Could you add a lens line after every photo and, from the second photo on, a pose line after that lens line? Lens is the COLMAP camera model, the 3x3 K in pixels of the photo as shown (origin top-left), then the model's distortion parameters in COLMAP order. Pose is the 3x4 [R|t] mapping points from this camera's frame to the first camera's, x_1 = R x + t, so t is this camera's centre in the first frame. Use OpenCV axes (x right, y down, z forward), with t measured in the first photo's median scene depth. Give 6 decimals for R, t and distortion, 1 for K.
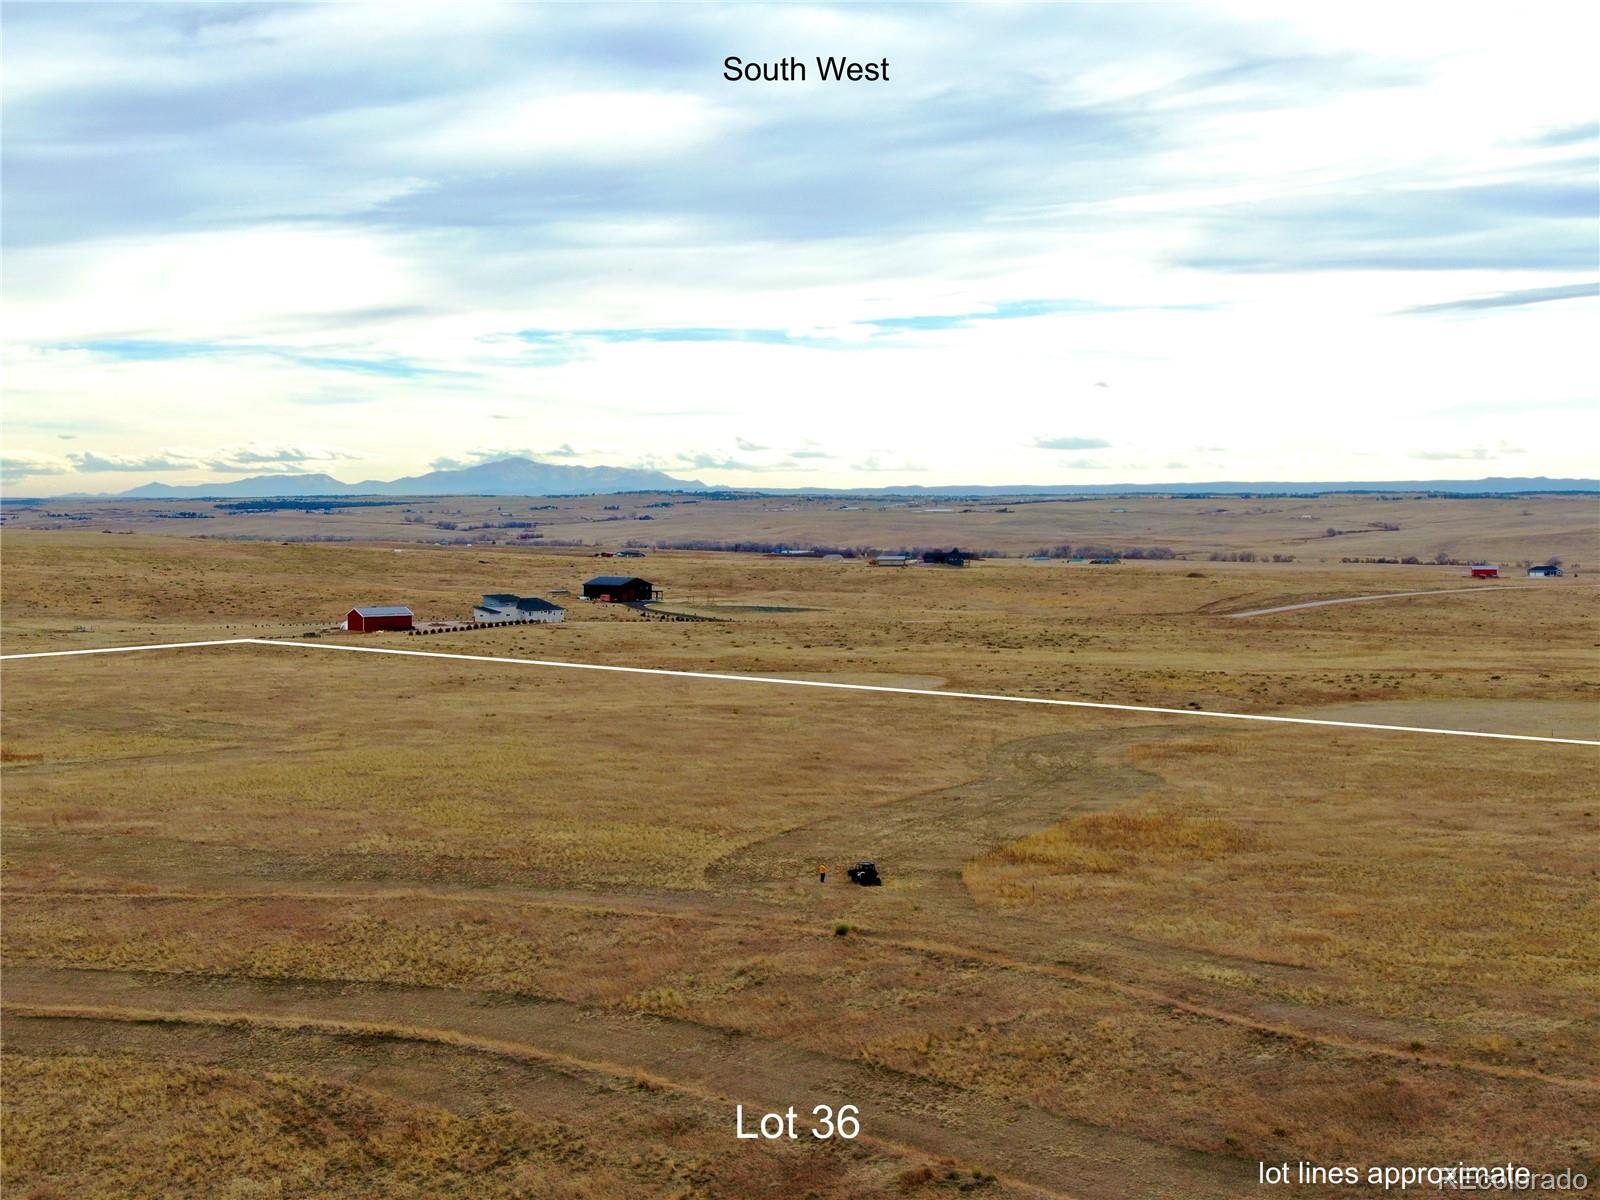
lens RADIAL K [[2259.0, 0, 823.6], [0, 2259.0, 635.9], [0, 0, 1]] dist [0.040428, 0.000000]
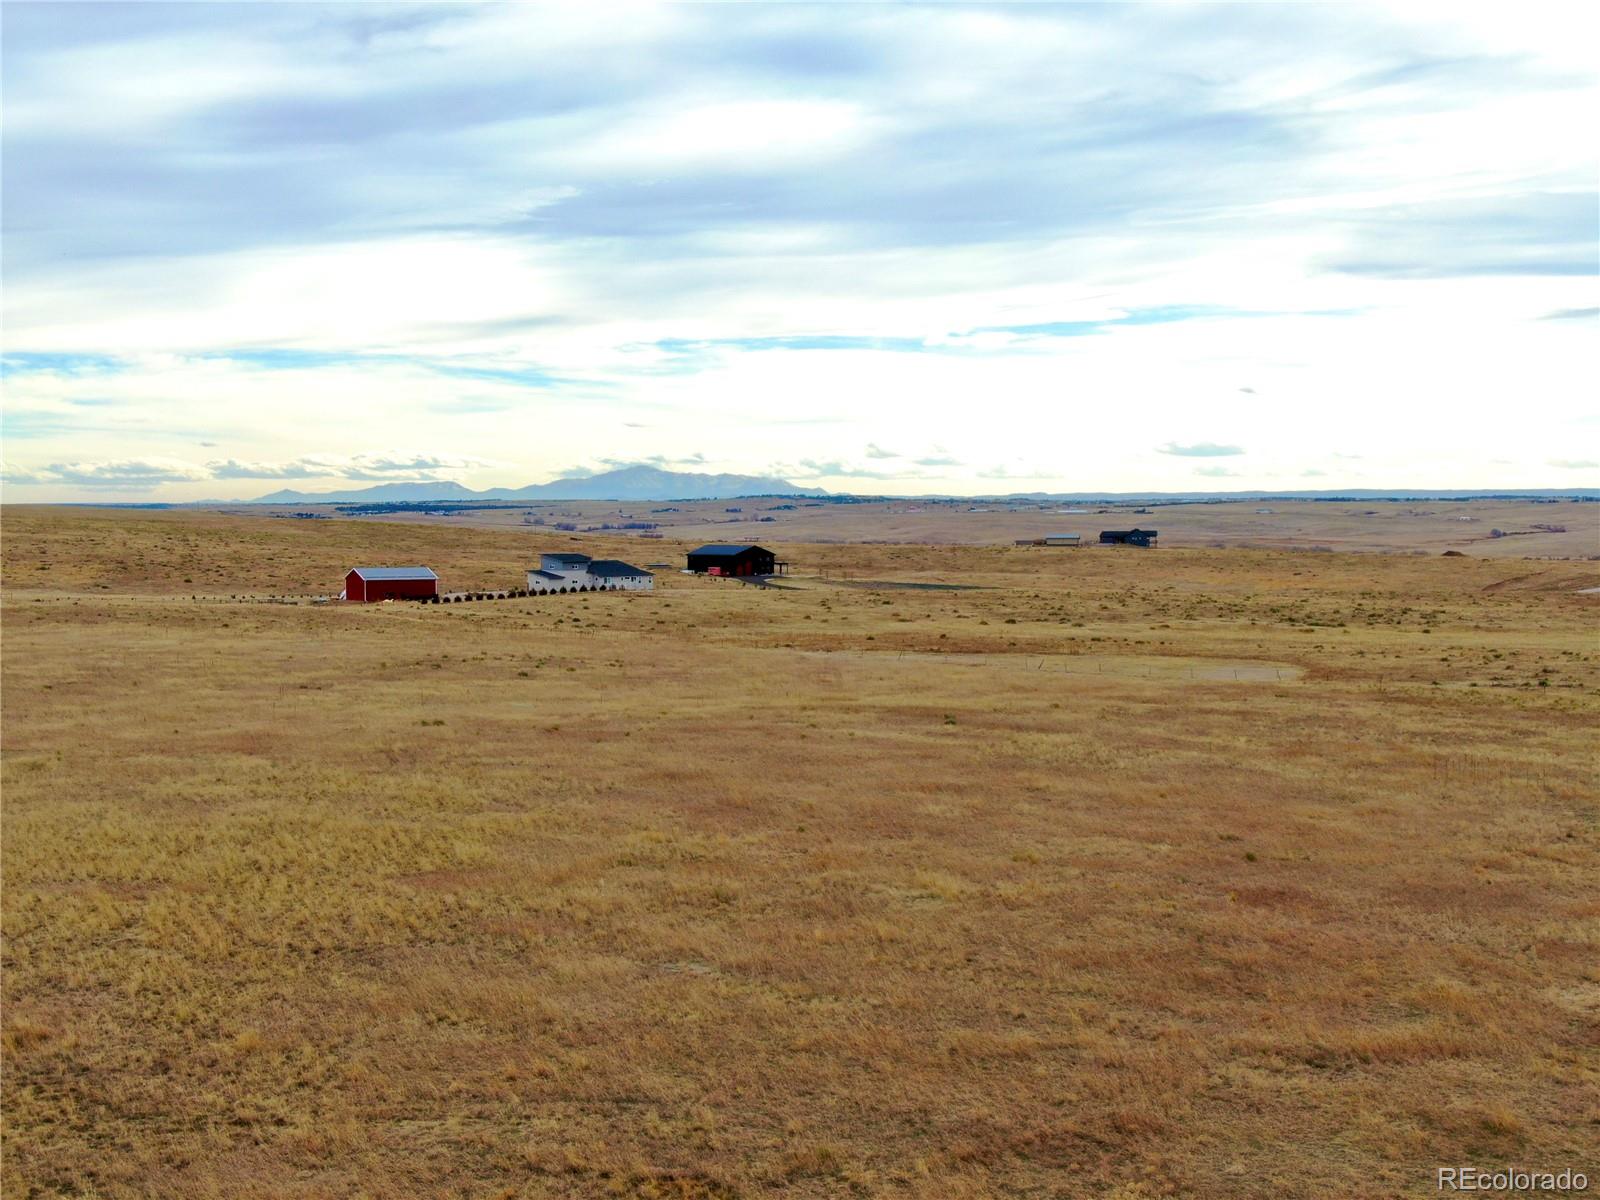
lens RADIAL K [[2259.0, 0, 784.4], [0, 2259.0, 589.5], [0, 0, 1]] dist [0.040428, 0.000000]
pose [[0.997451, 0.004013, -0.071248, -0.018440], [-0.005727, 0.999699, -0.023869, 0.008058], [0.071131, 0.024216, 0.997173, 0.239951]]
